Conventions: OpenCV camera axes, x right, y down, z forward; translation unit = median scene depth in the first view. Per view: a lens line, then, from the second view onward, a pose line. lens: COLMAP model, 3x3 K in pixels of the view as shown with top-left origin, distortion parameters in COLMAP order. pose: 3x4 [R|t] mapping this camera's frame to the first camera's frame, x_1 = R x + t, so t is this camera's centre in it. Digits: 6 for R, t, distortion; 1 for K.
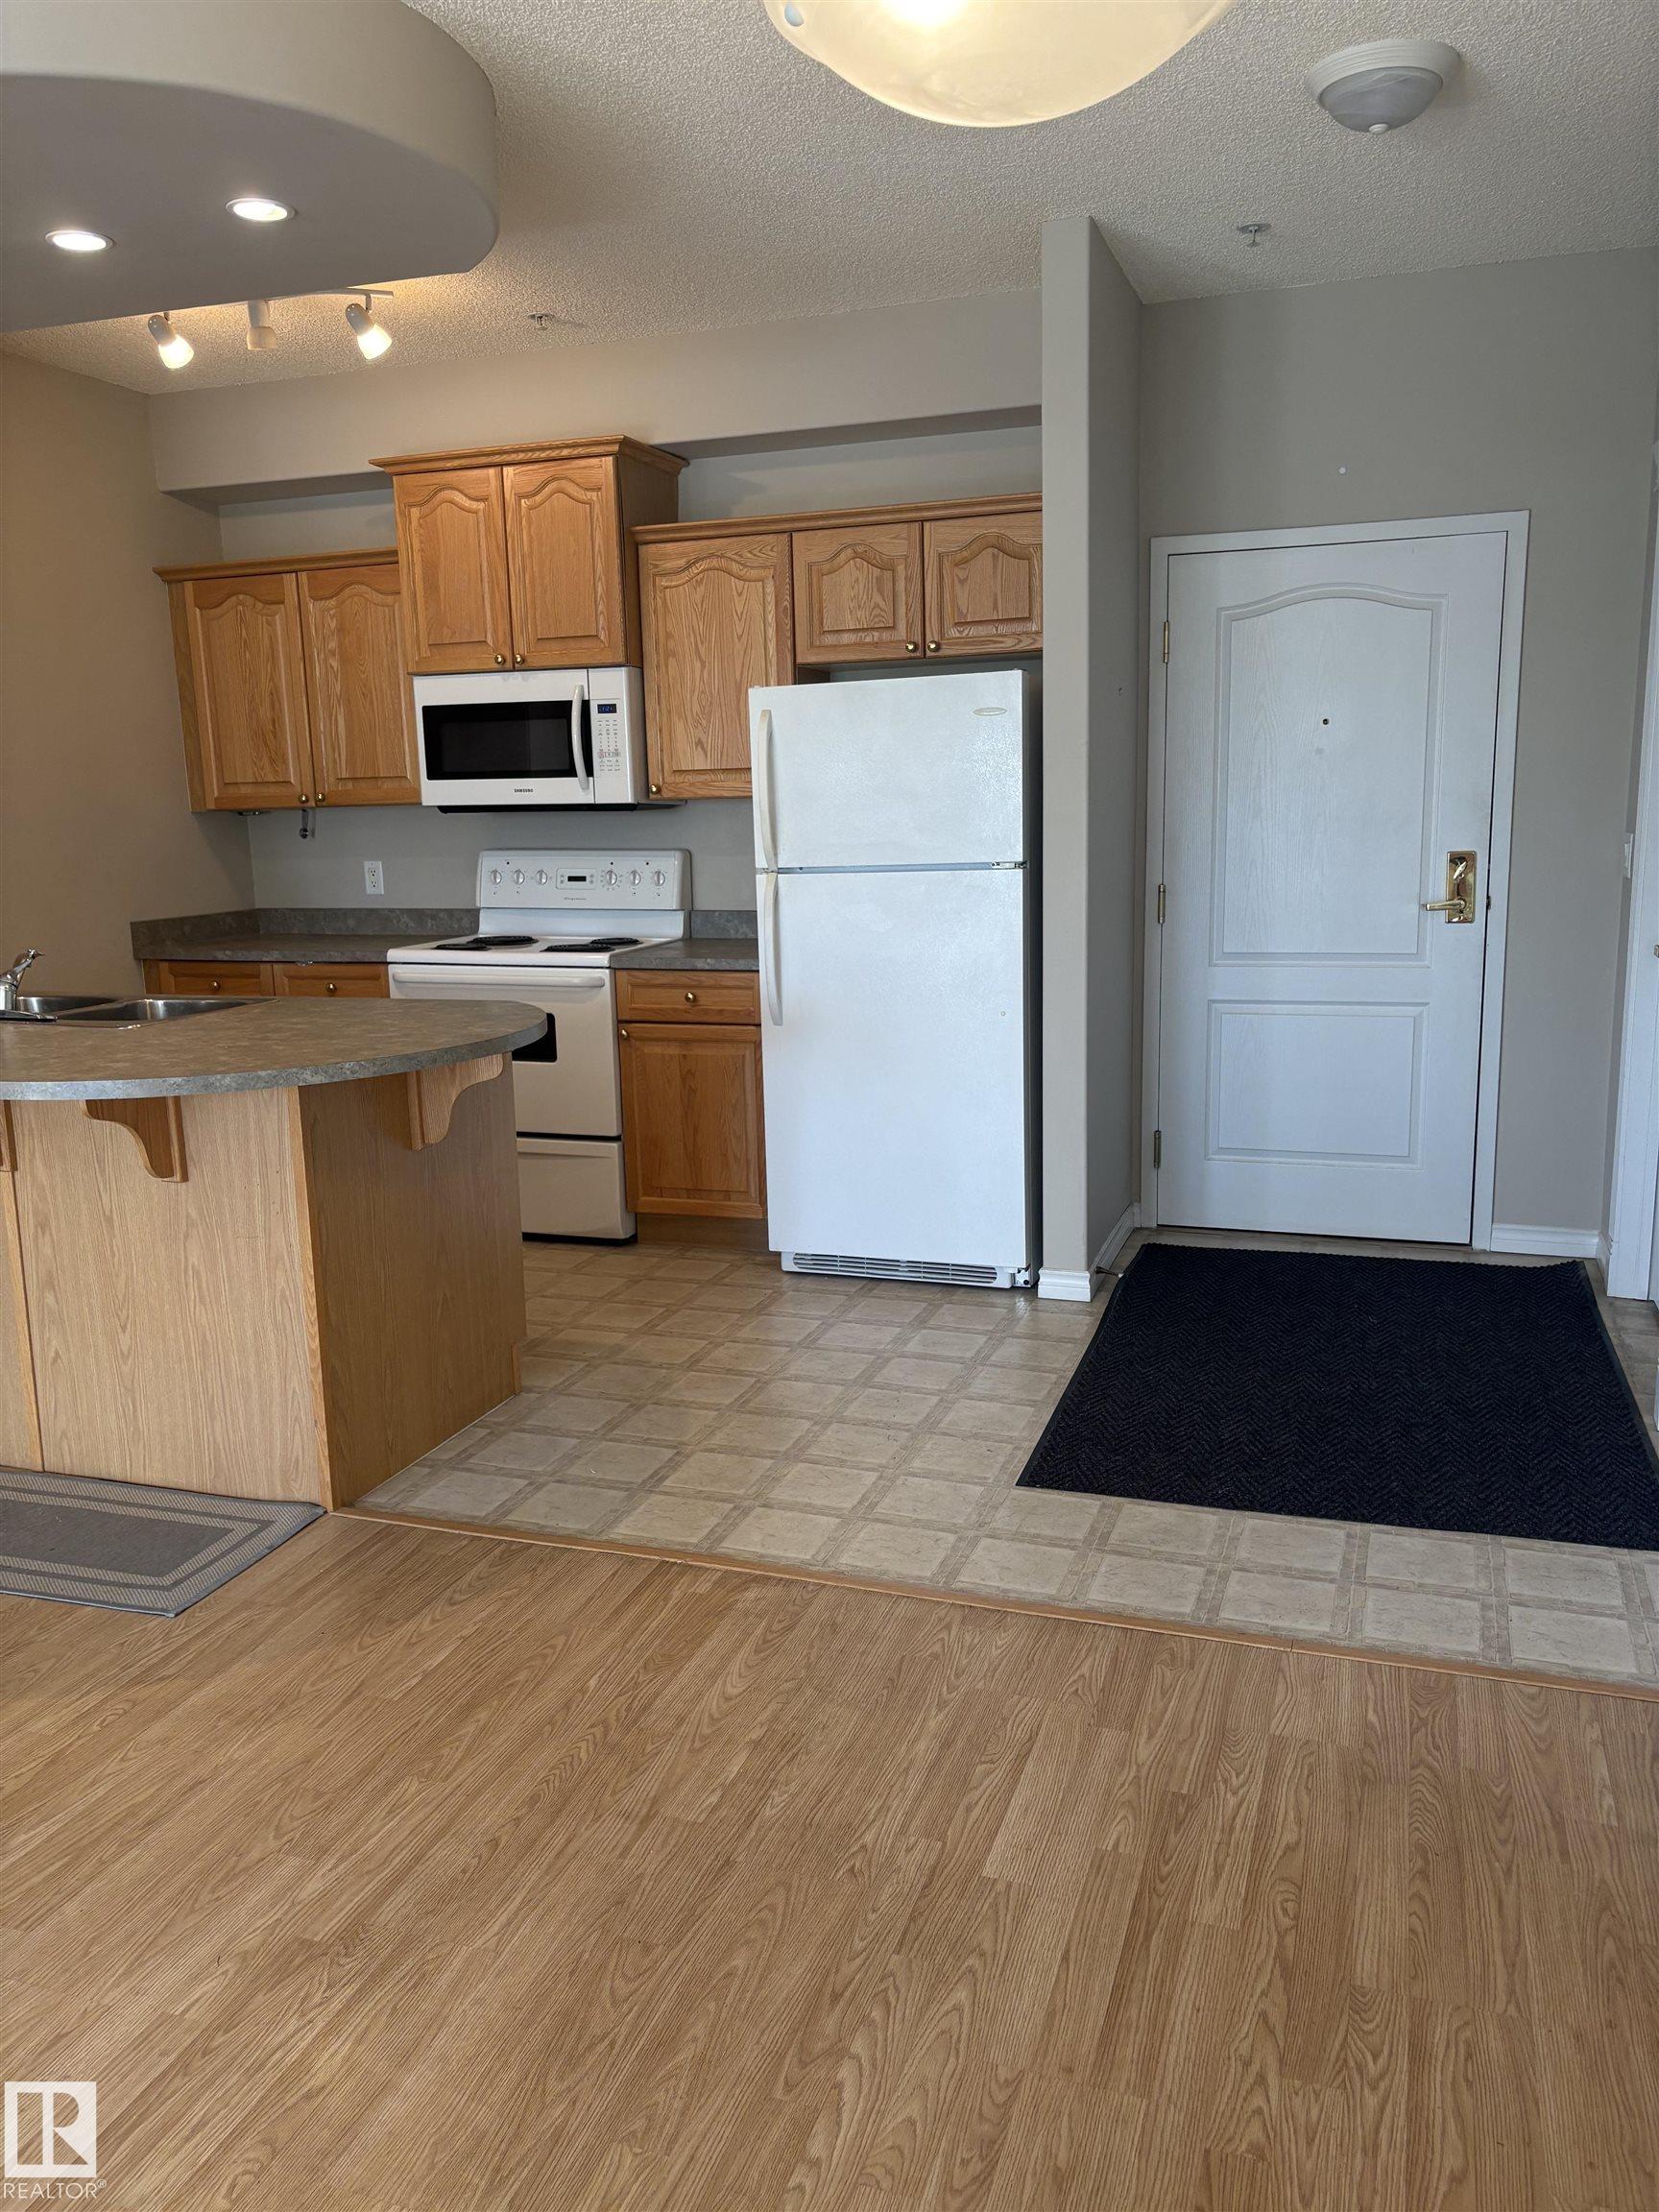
lens RADIAL K [[1668.8, 0, 812.5], [0, 1668.8, 1118.1], [0, 0, 1]] dist [0.052189, -0.058017]
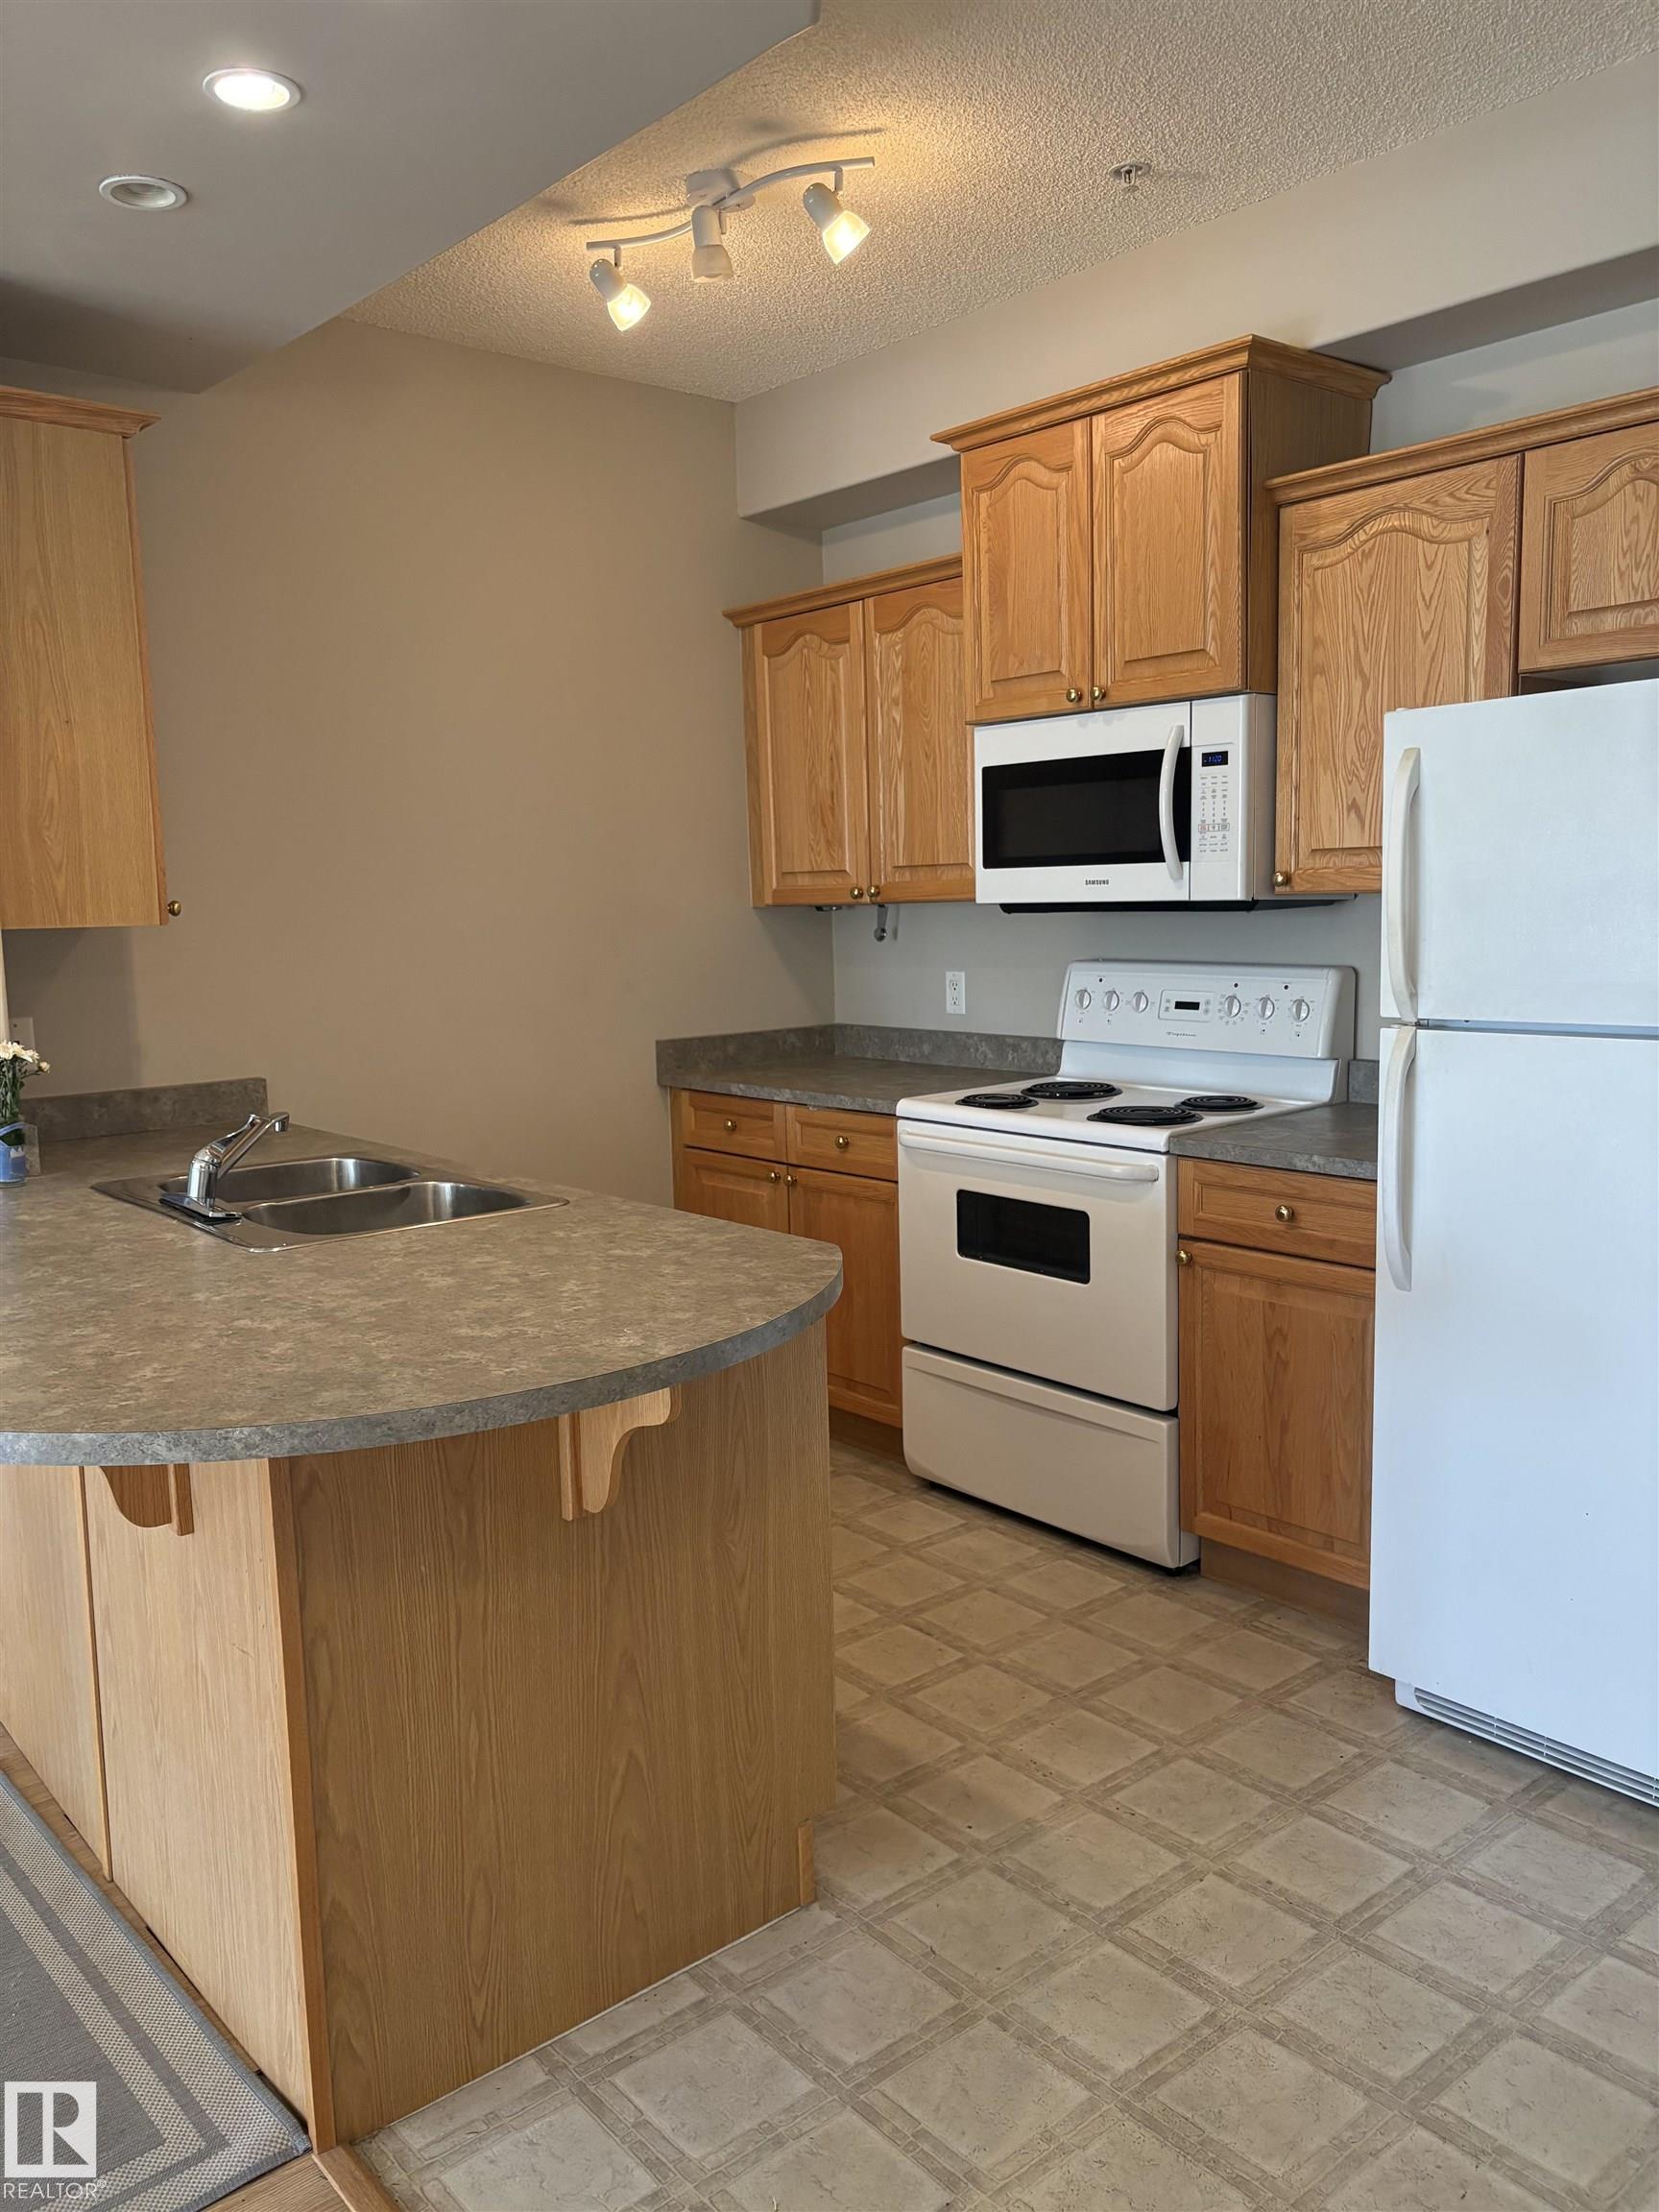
lens RADIAL K [[1668.8, 0, 842.9], [0, 1668.8, 1109.6], [0, 0, 1]] dist [0.052189, -0.058017]
pose [[0.869531, 0.068891, -0.489050, 0.088255], [-0.090172, 0.995724, -0.020062, -0.086755], [0.485577, 0.061543, 0.872025, 0.389589]]
